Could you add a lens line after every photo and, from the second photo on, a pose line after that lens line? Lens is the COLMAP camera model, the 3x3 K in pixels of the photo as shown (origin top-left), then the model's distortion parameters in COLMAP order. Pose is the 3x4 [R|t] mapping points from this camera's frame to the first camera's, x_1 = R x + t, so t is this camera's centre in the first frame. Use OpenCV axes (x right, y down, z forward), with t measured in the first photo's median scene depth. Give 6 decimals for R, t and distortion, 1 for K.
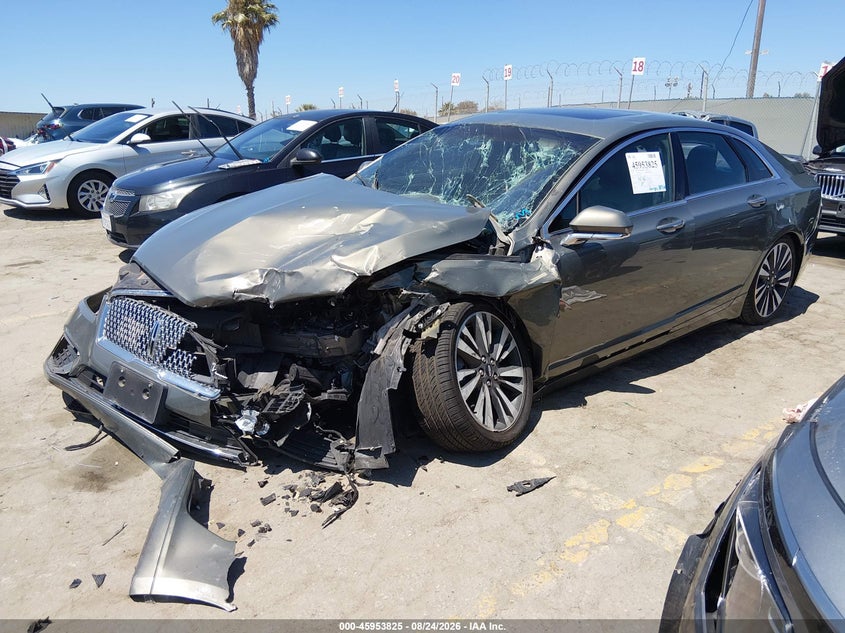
lens RADIAL K [[636.9, 0, 425.3], [0, 636.9, 316.3], [0, 0, 1]] dist [0.095238, -0.162428]
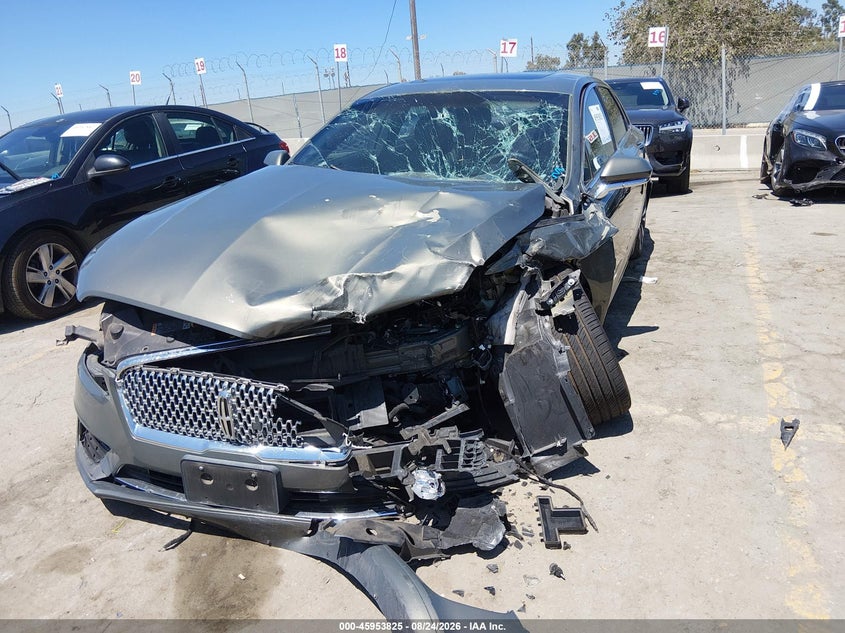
lens RADIAL K [[636.9, 0, 425.3], [0, 636.9, 316.3], [0, 0, 1]] dist [0.095238, -0.162428]
pose [[0.871520, -0.223231, 0.436601, -0.433675], [0.220943, 0.973633, 0.056778, -0.043006], [-0.437764, 0.046981, 0.897862, 0.203832]]
